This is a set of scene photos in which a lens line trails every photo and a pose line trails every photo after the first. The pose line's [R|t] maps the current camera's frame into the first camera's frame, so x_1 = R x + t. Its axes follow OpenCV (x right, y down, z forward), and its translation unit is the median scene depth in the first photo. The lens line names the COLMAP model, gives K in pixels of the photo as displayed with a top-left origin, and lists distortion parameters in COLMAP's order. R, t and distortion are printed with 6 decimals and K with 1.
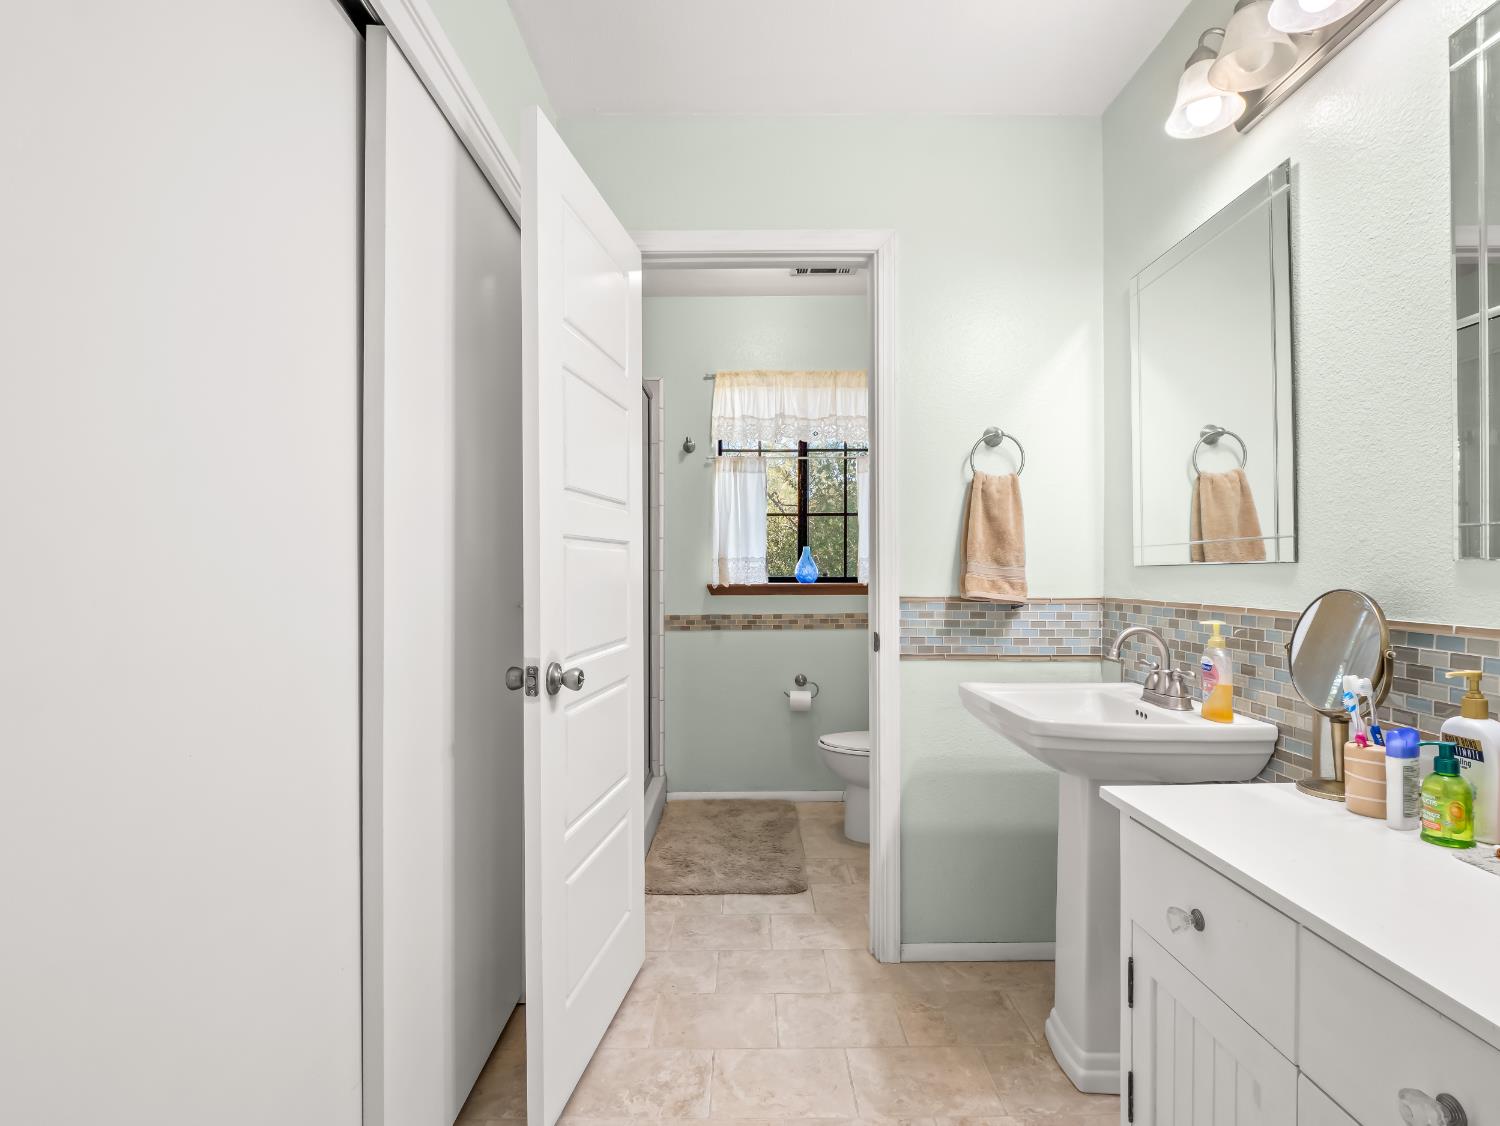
lens RADIAL K [[758.3, 0, 741.7], [0, 758.3, 567.3], [0, 0, 1]] dist [0.001141, -0.003397]
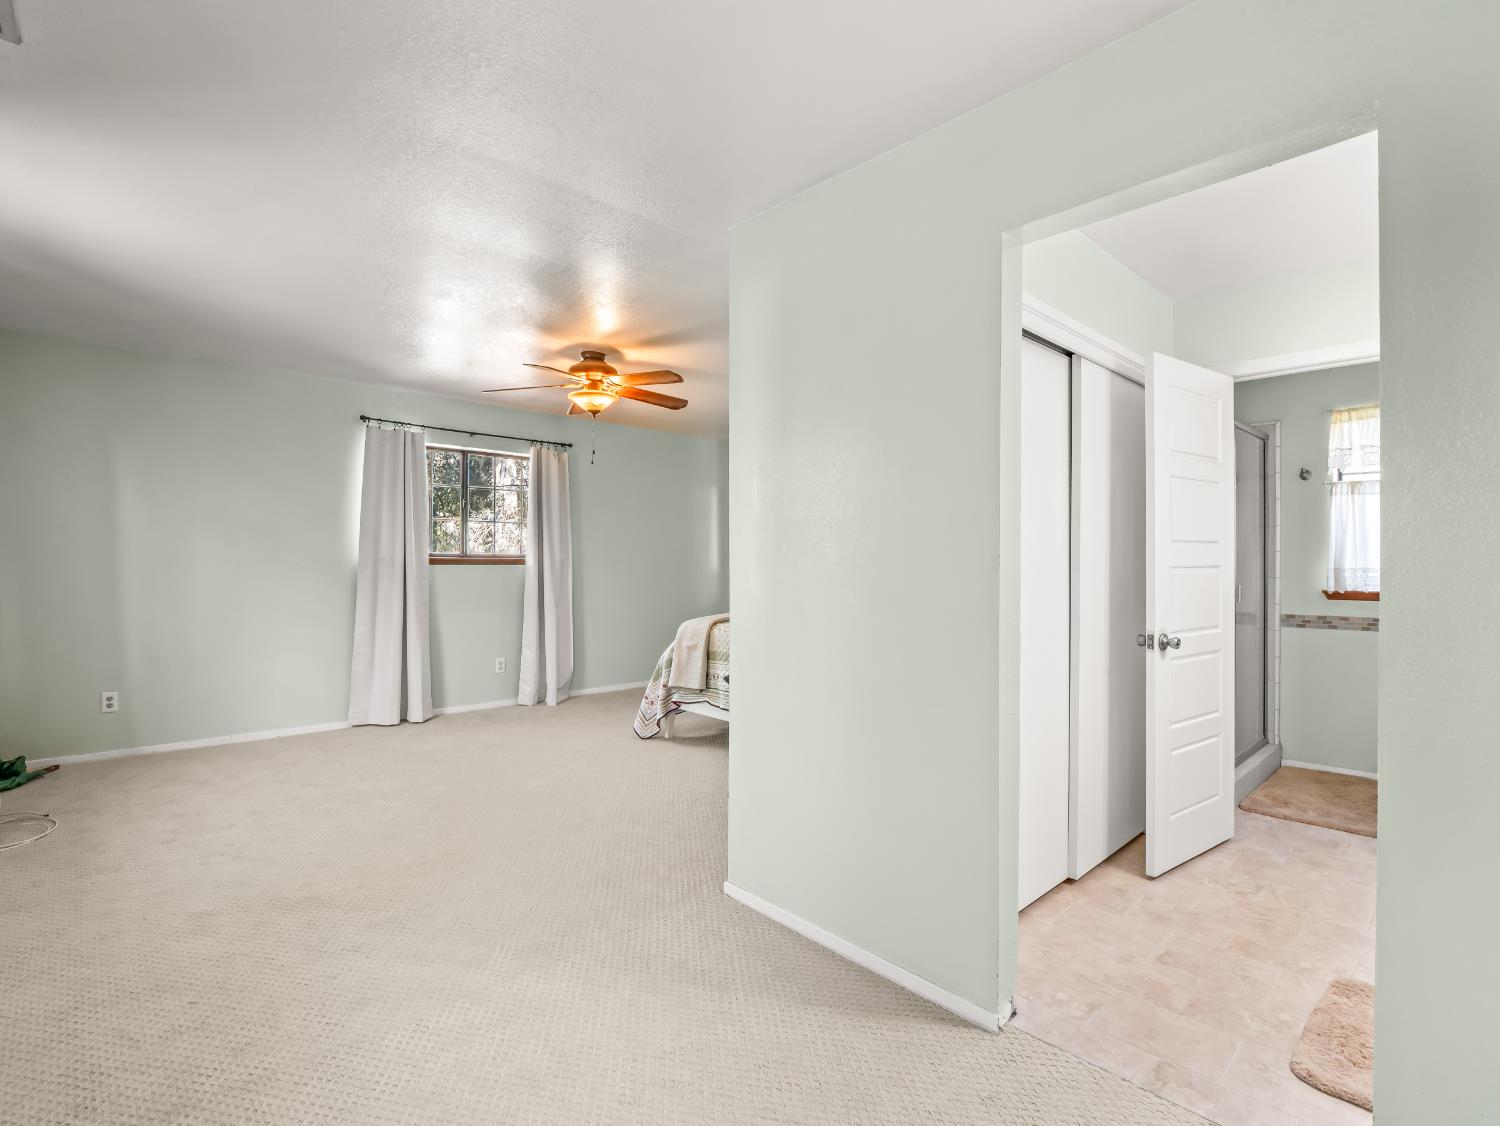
lens RADIAL K [[728.6, 0, 745.0], [0, 728.6, 564.3], [0, 0, 1]] dist [-0.032892, 0.006262]
pose [[0.686191, 0.005594, -0.727400, 0.171901], [0.000663, 0.999965, 0.008316, -0.032436], [0.727421, -0.006189, 0.686163, -0.500042]]
